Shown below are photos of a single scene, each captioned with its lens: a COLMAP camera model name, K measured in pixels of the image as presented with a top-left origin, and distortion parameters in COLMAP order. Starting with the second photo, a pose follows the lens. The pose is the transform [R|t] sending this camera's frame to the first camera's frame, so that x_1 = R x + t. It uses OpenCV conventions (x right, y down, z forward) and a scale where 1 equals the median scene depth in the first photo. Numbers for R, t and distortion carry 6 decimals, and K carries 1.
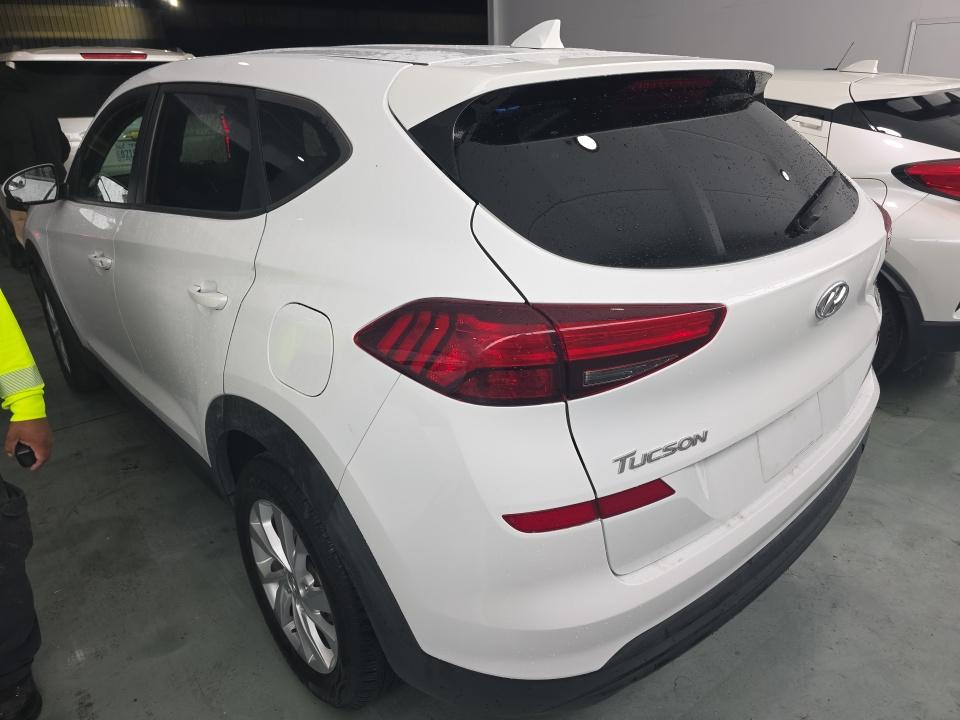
lens RADIAL K [[639.7, 0, 480.0], [0, 639.7, 360.0], [0, 0, 1]] dist [-0.002226, -0.004510]
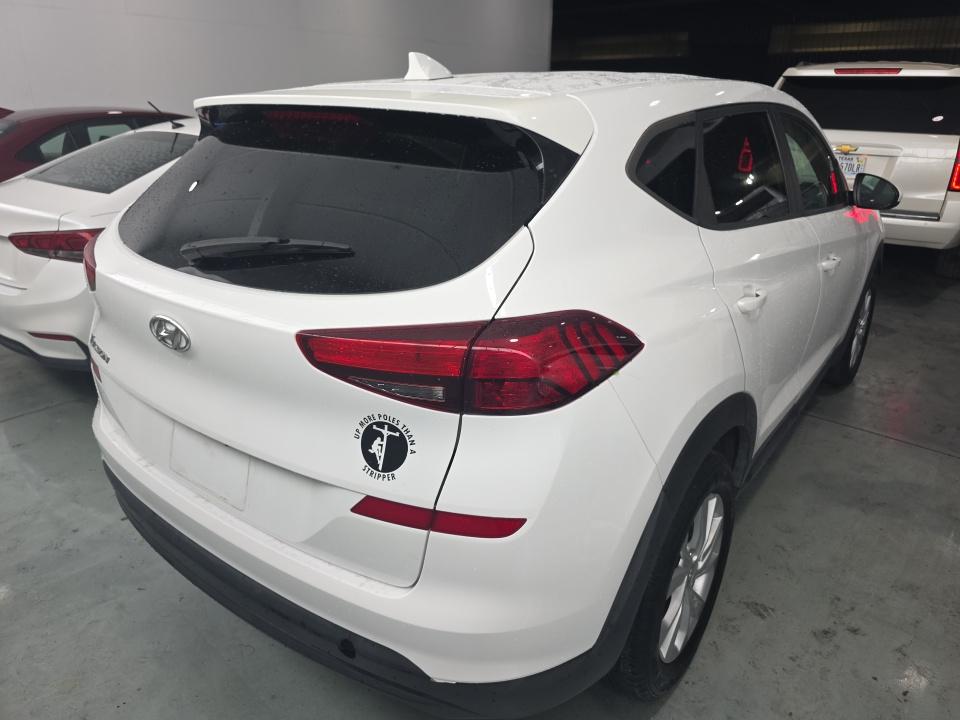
lens RADIAL K [[639.9, 0, 480.0], [0, 639.9, 348.1], [0, 0, 1]] dist [0.002745, 0.000264]
pose [[0.234241, 0.389232, -0.890859, 1.779396], [-0.406826, 0.871506, 0.273806, -0.618125], [0.882963, 0.298288, 0.362492, 1.204306]]
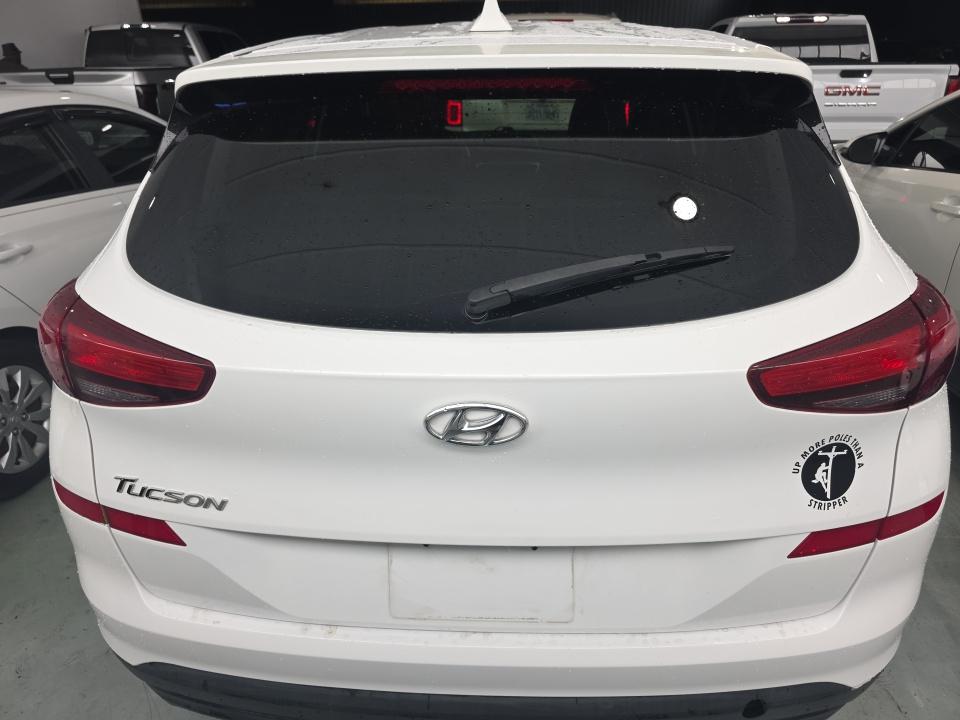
lens RADIAL K [[639.7, 0, 480.0], [0, 639.7, 360.0], [0, 0, 1]] dist [-0.002226, -0.004510]
pose [[0.726105, 0.318563, -0.609336, 1.070073], [-0.284225, 0.946001, 0.155880, -0.300171], [0.626090, 0.060003, 0.777439, 0.535823]]
